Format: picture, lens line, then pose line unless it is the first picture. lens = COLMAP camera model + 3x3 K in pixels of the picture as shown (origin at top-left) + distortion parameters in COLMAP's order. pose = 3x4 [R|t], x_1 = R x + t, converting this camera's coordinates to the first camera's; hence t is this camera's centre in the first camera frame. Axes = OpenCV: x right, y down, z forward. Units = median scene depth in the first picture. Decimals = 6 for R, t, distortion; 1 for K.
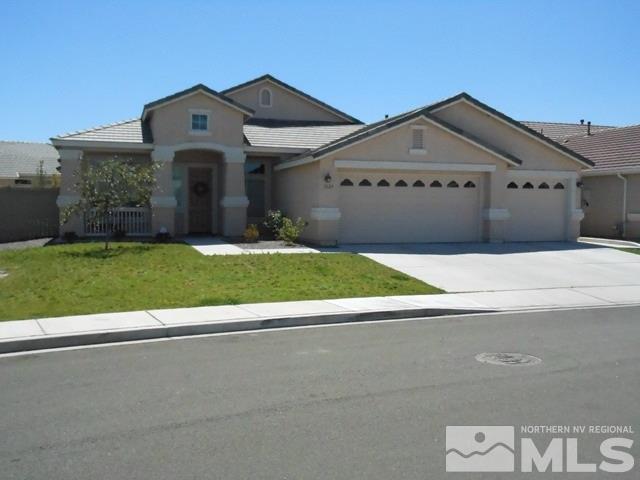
lens RADIAL K [[521.7, 0, 320.0], [0, 521.7, 239.2], [0, 0, 1]] dist [-0.016660, 0.018376]
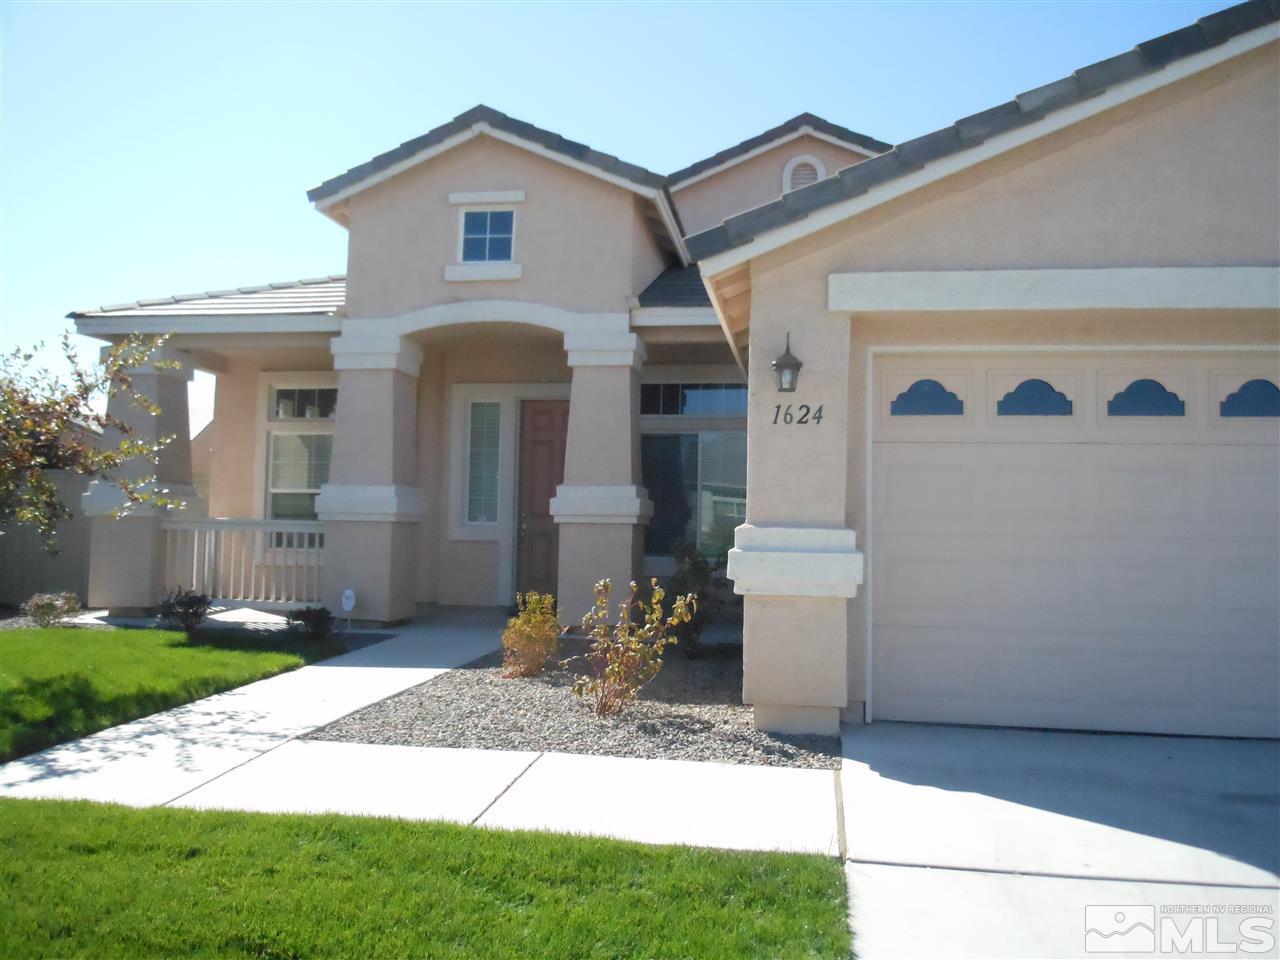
lens RADIAL K [[1043.5, 0, 641.2], [0, 1043.5, 478.3], [0, 0, 1]] dist [-0.016660, 0.018376]
pose [[0.906714, -0.006033, -0.421703, 0.098069], [-0.039700, 0.994237, -0.099584, -0.031594], [0.419874, 0.107036, 0.901249, 0.516683]]
